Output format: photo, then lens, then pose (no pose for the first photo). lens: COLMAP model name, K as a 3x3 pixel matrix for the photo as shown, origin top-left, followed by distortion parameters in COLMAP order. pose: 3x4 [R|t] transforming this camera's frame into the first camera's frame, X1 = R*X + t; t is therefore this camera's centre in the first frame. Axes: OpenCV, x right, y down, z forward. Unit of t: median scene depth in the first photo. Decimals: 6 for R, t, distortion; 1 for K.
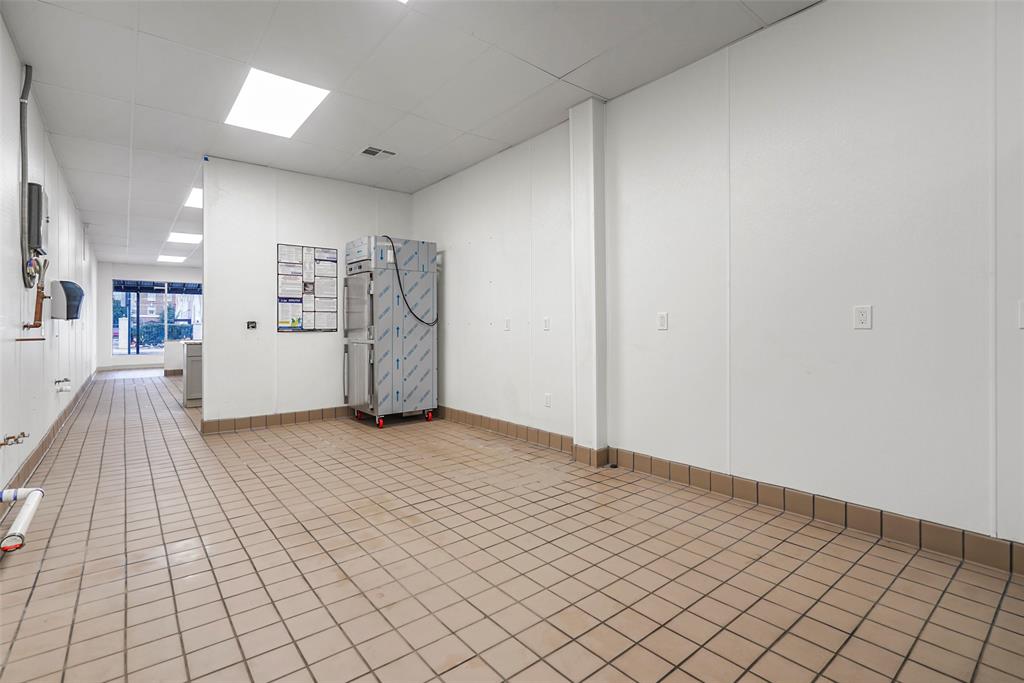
lens RADIAL K [[475.1, 0, 507.5], [0, 475.1, 327.4], [0, 0, 1]] dist [-0.002643, 0.000490]
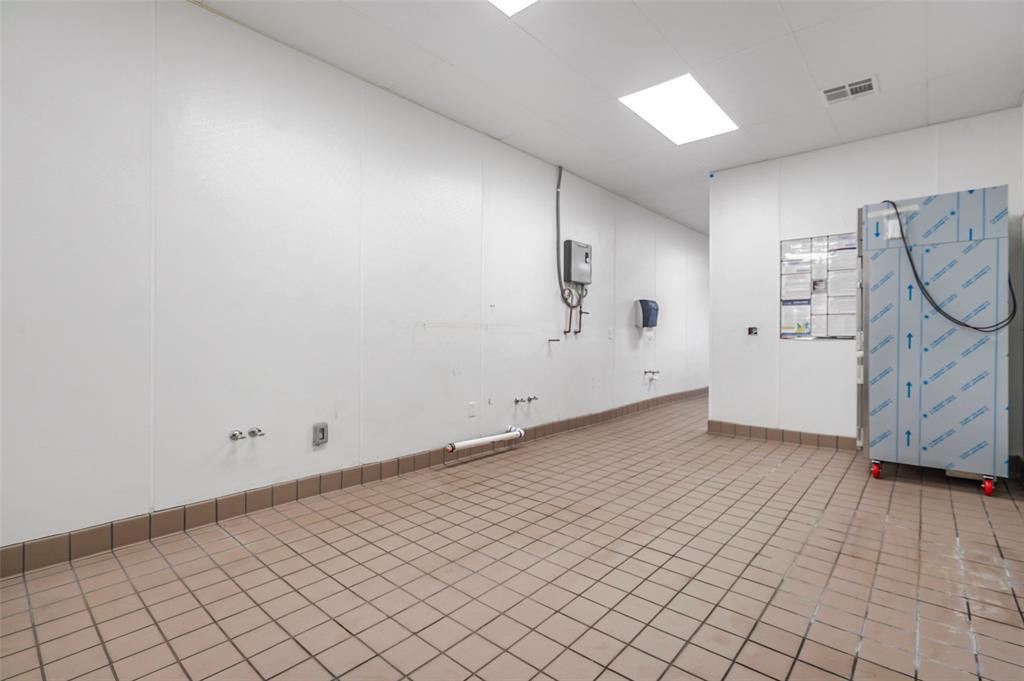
lens RADIAL K [[475.1, 0, 520.7], [0, 475.1, 338.5], [0, 0, 1]] dist [-0.002643, 0.000490]
pose [[0.182959, 0.014022, -0.983021, 0.316914], [-0.003121, 0.999902, 0.013682, -0.001608], [0.983116, 0.000565, 0.182985, 0.350552]]
